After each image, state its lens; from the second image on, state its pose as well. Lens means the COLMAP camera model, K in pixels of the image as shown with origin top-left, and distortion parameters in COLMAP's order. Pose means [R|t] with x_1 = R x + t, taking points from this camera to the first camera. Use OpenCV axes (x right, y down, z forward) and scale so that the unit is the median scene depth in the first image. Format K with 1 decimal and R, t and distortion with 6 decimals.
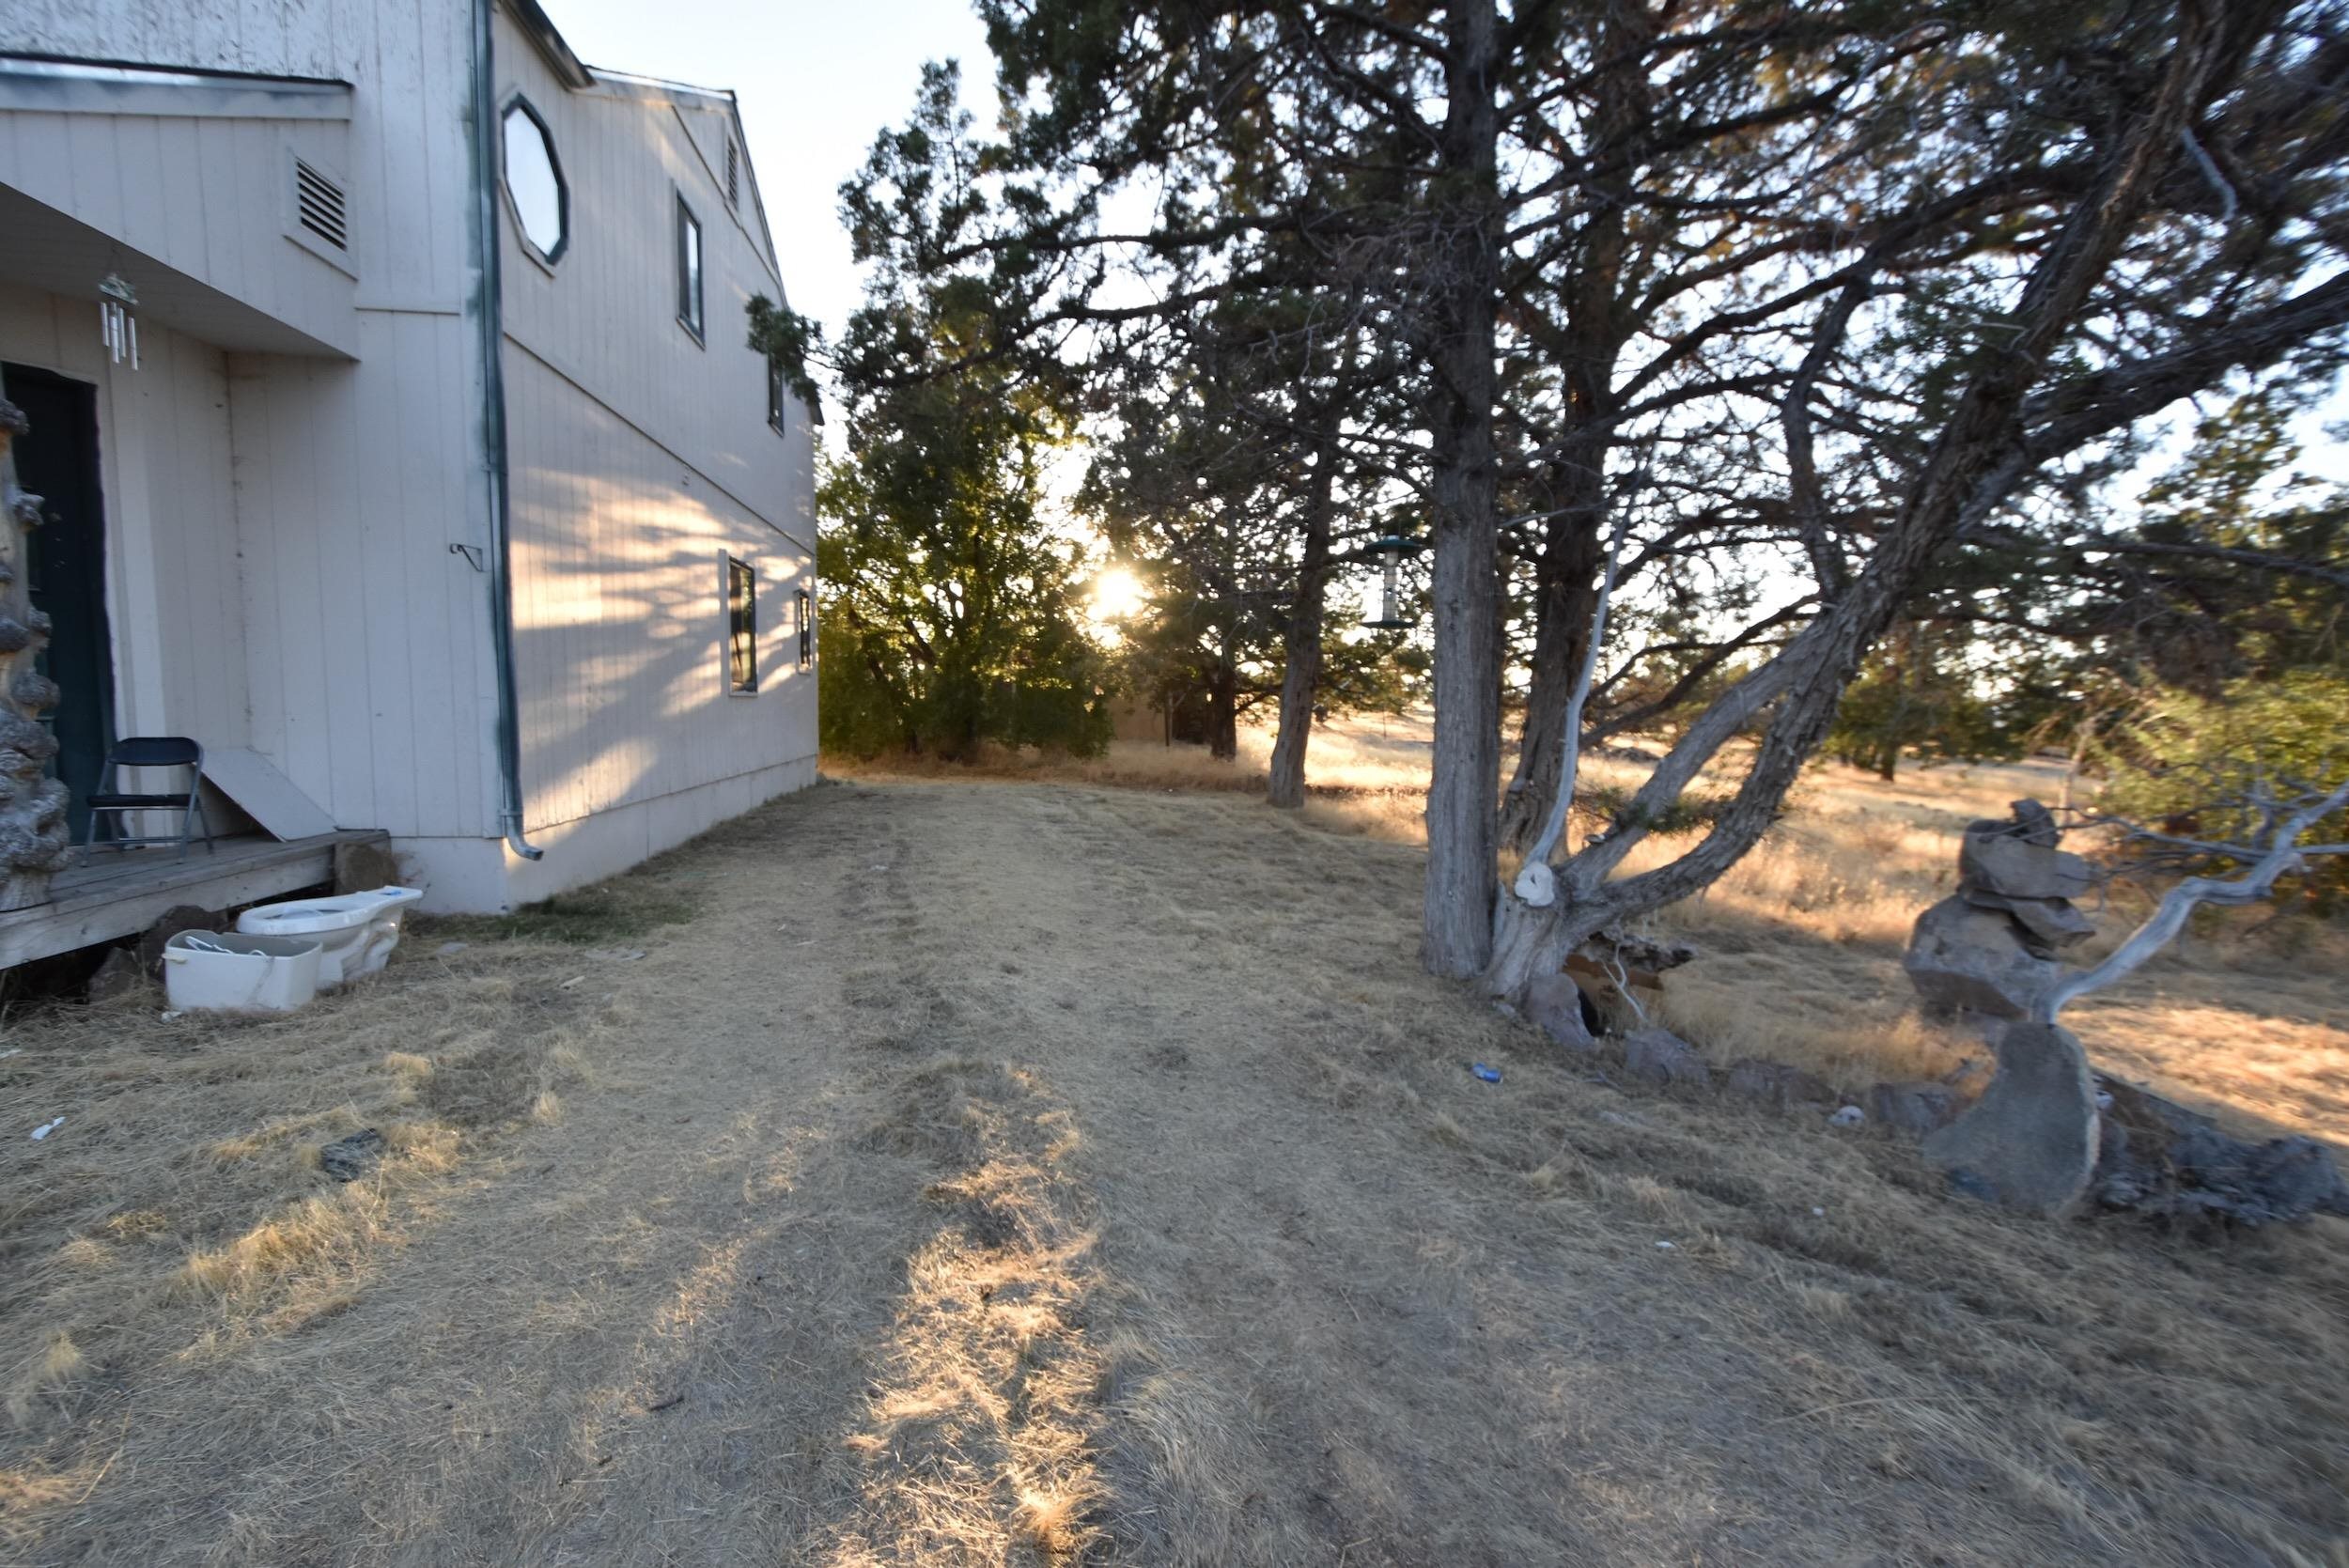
lens RADIAL K [[1021.0, 0, 1162.2], [0, 1021.0, 797.3], [0, 0, 1]] dist [0.003248, -0.005303]
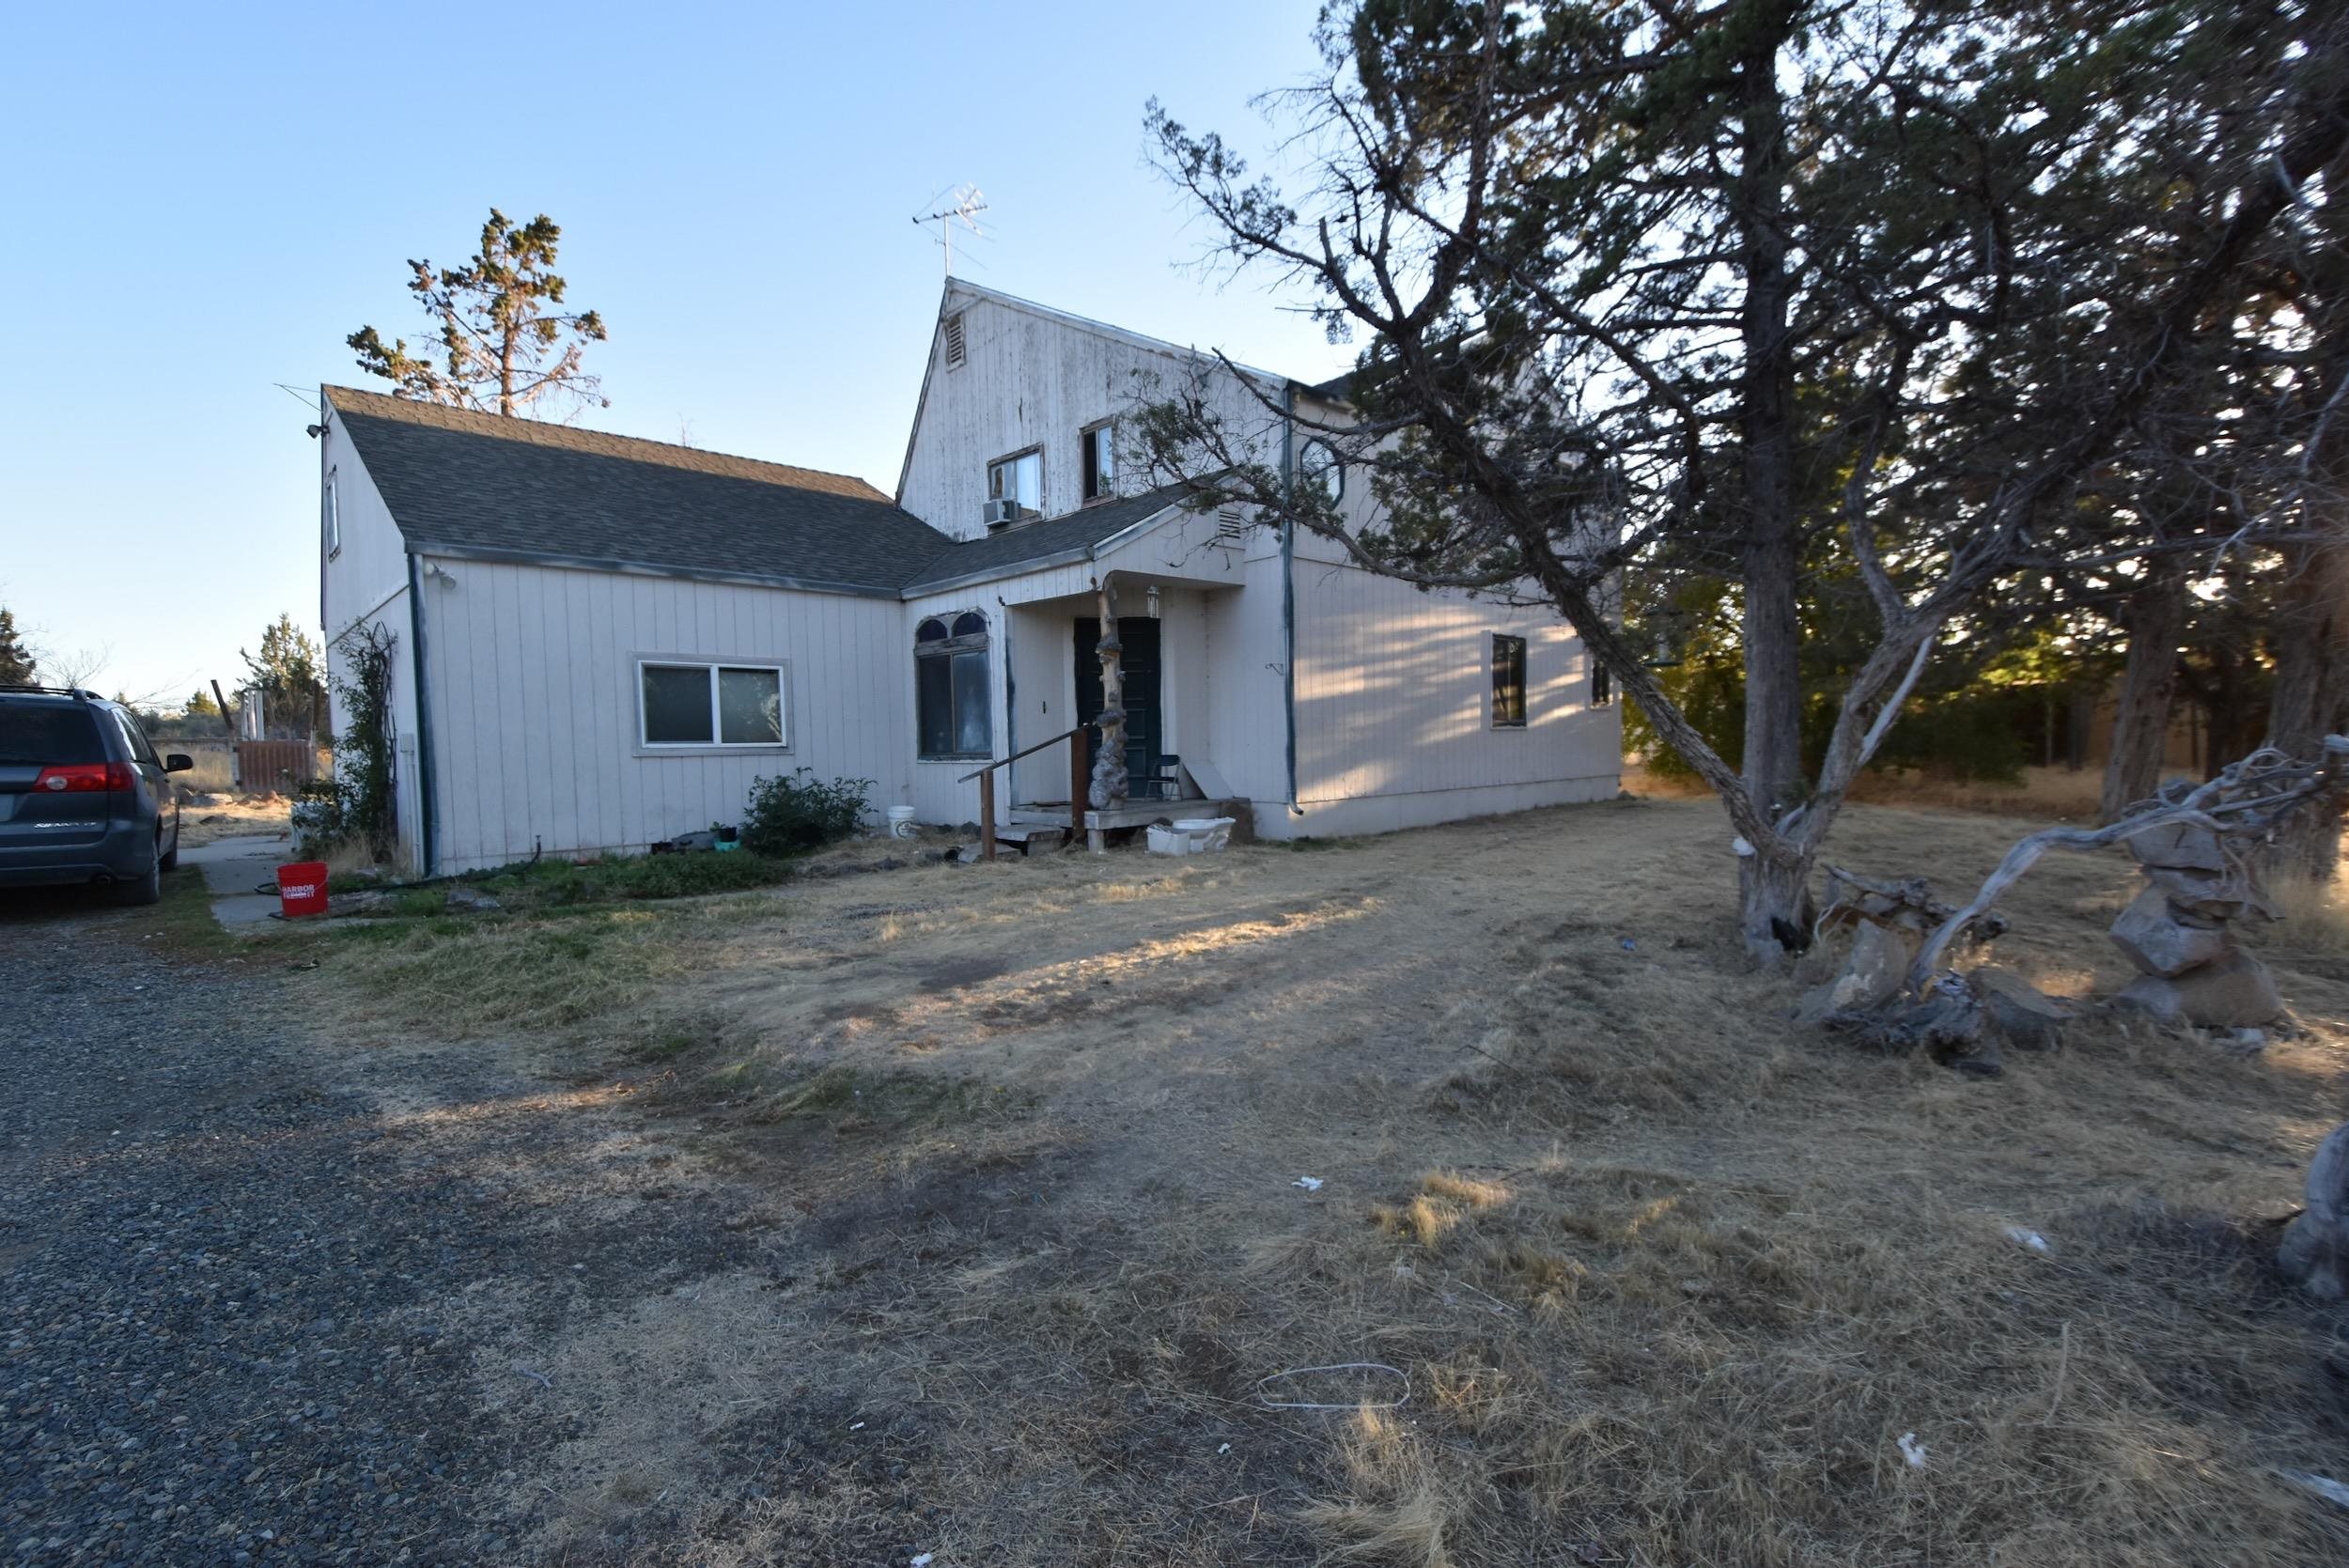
lens RADIAL K [[1021.0, 0, 1162.2], [0, 1021.0, 797.3], [0, 0, 1]] dist [0.003248, -0.005303]
pose [[0.581299, 0.015192, -0.813548, 1.046427], [-0.045651, 0.998860, -0.013967, 0.080999], [0.812409, 0.045258, 0.581329, -0.472046]]
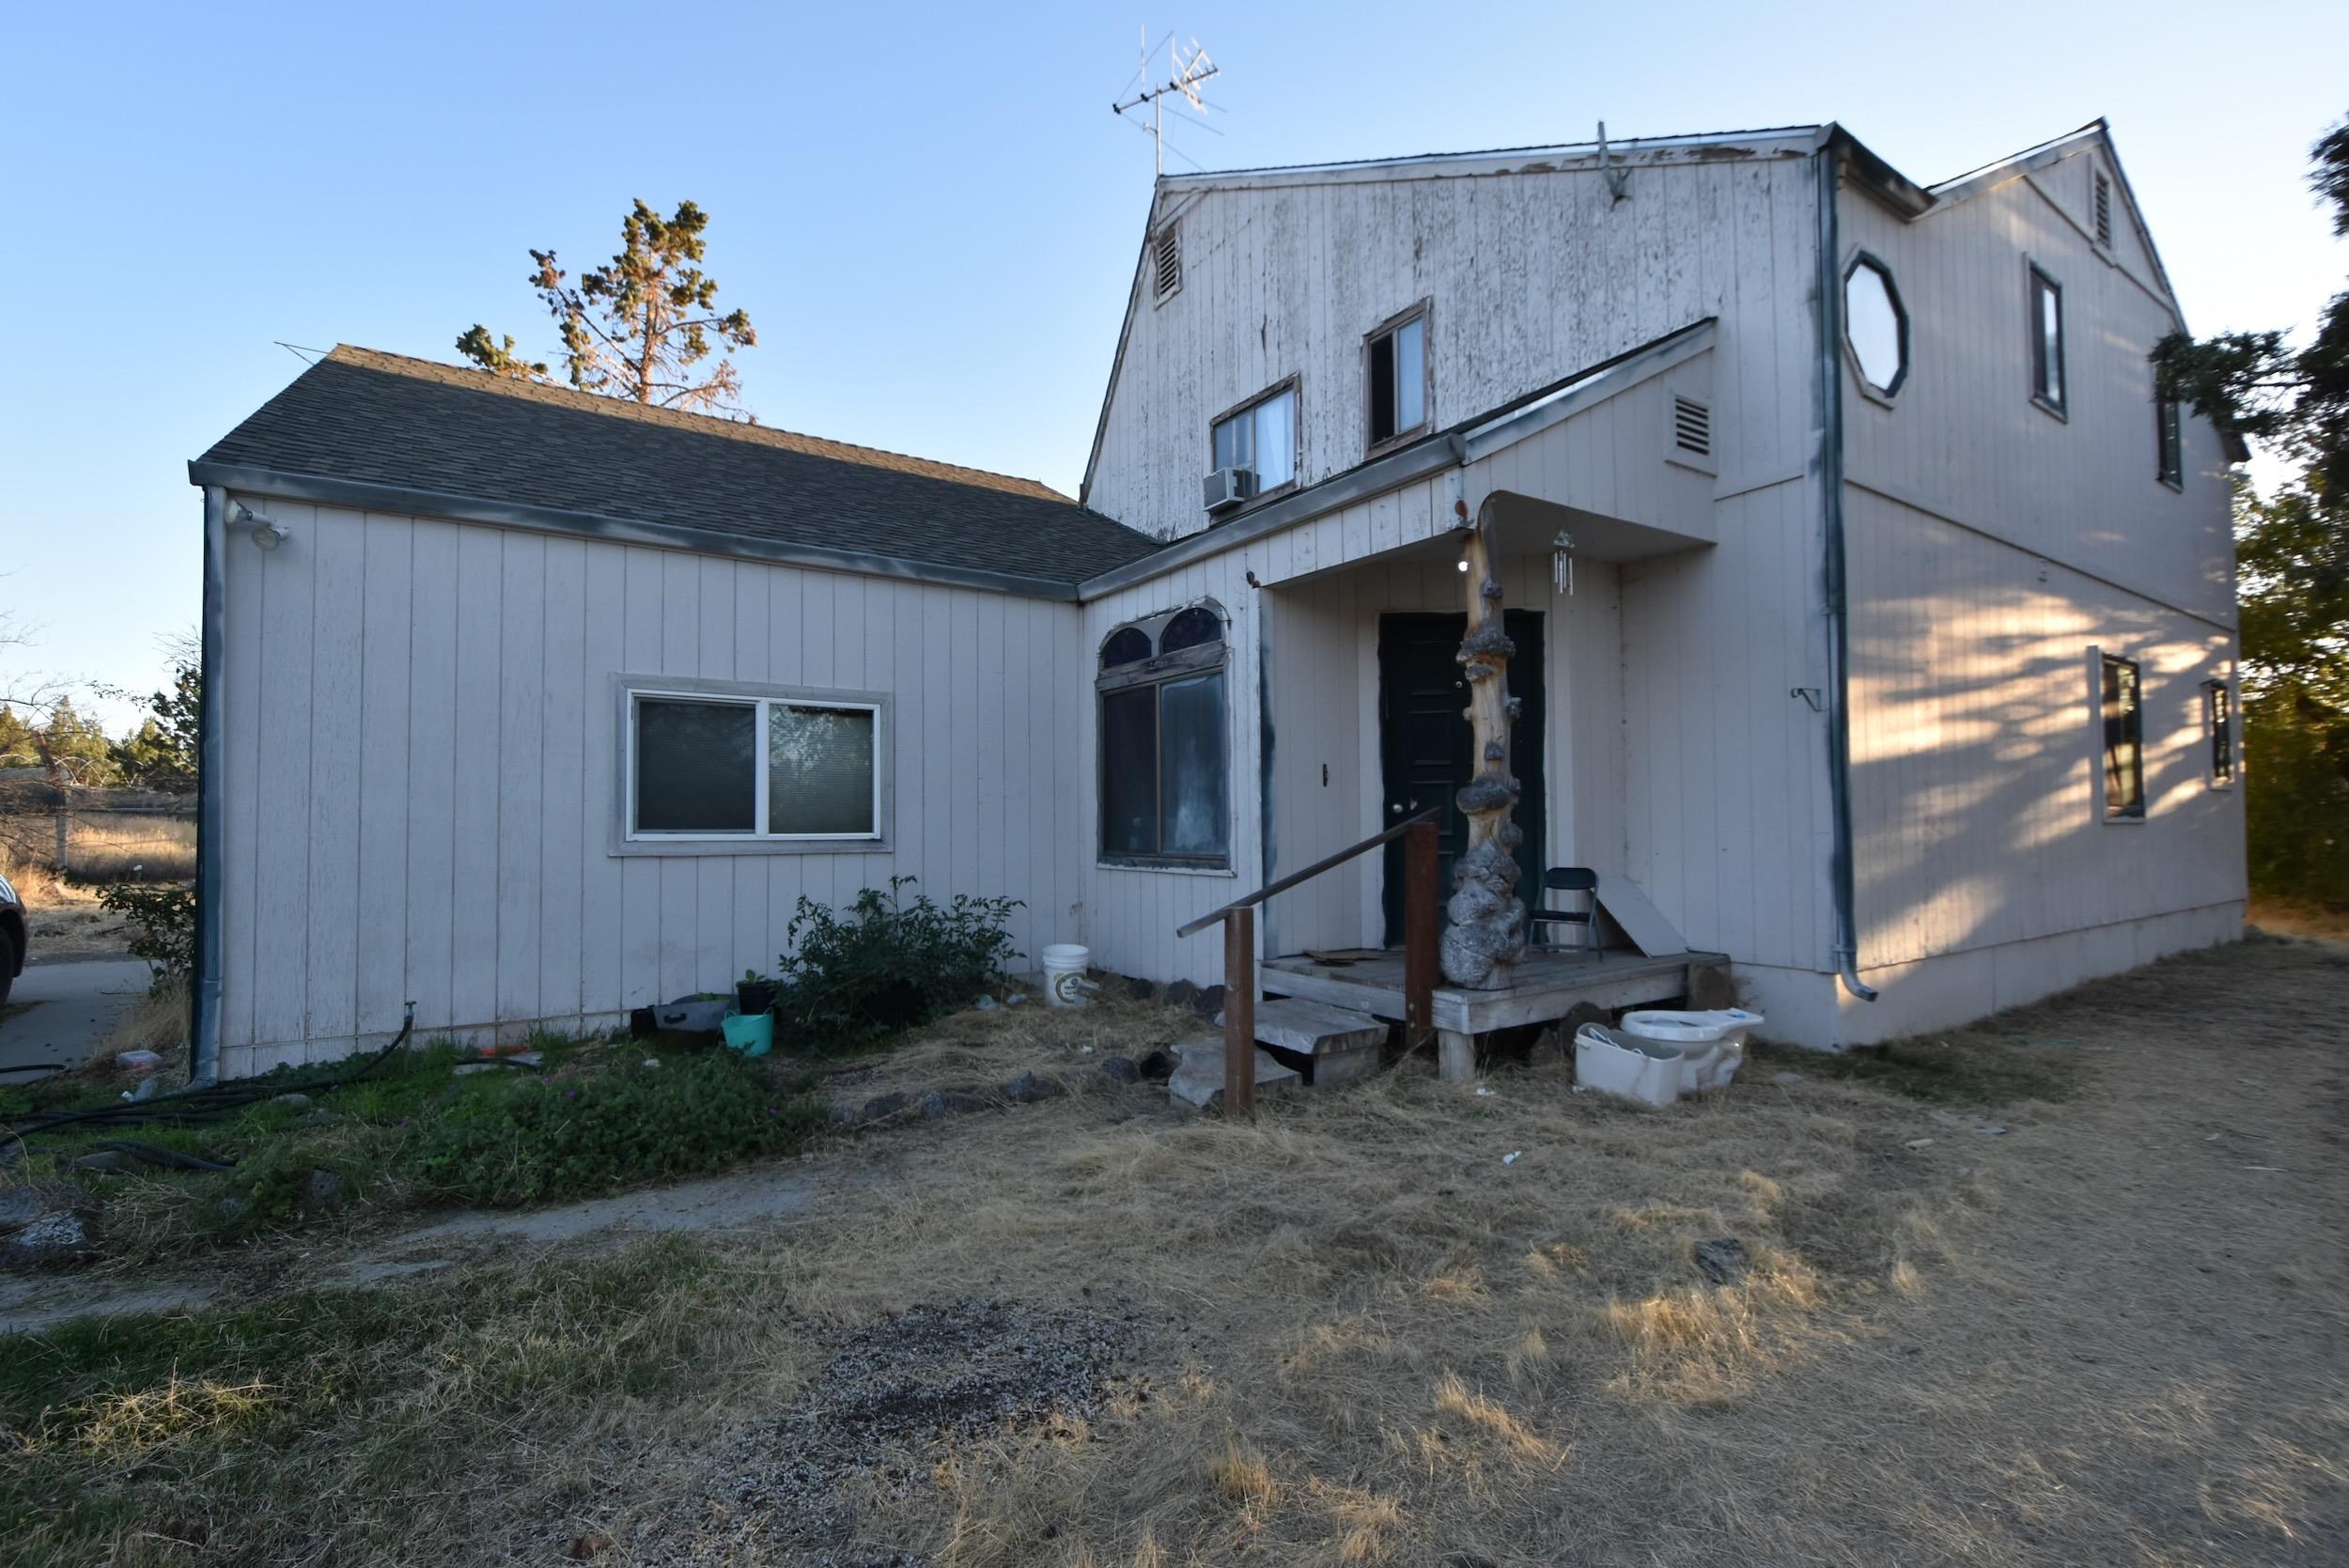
lens RADIAL K [[1021.0, 0, 1162.2], [0, 1021.0, 797.3], [0, 0, 1]] dist [0.003248, -0.005303]
pose [[0.427140, -0.043472, -0.903140, -0.026379], [-0.069361, 0.994325, -0.080665, -0.006484], [0.901521, 0.097098, 0.421701, -0.028145]]
